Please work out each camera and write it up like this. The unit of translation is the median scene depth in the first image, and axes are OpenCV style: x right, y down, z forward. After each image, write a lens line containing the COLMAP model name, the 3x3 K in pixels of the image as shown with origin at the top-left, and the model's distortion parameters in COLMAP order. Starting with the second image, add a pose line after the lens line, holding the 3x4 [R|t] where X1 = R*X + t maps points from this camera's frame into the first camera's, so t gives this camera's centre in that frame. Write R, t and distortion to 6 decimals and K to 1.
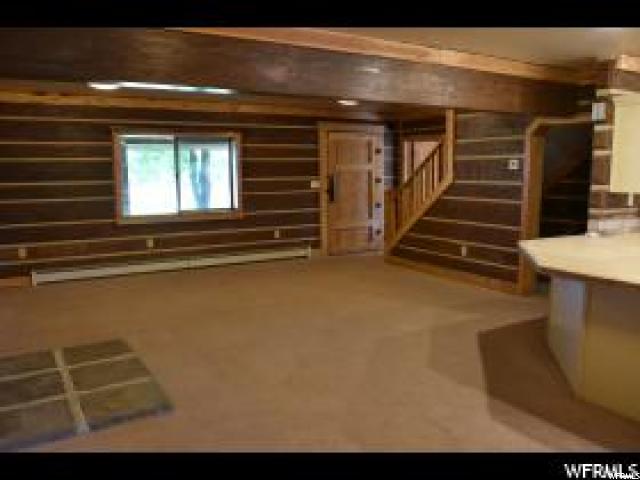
lens RADIAL K [[522.4, 0, 320.0], [0, 522.4, 240.0], [0, 0, 1]] dist [-0.000803, 0.003844]
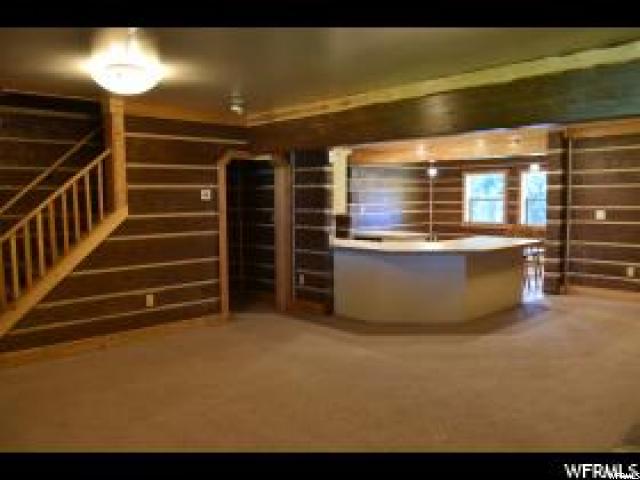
lens RADIAL K [[522.4, 0, 320.0], [0, 522.4, 240.0], [0, 0, 1]] dist [-0.000803, 0.003844]
pose [[-0.213989, -0.079102, 0.973628, -0.629829], [0.143639, 0.983333, 0.111461, -0.138664], [-0.966218, 0.163702, -0.199060, 0.992939]]
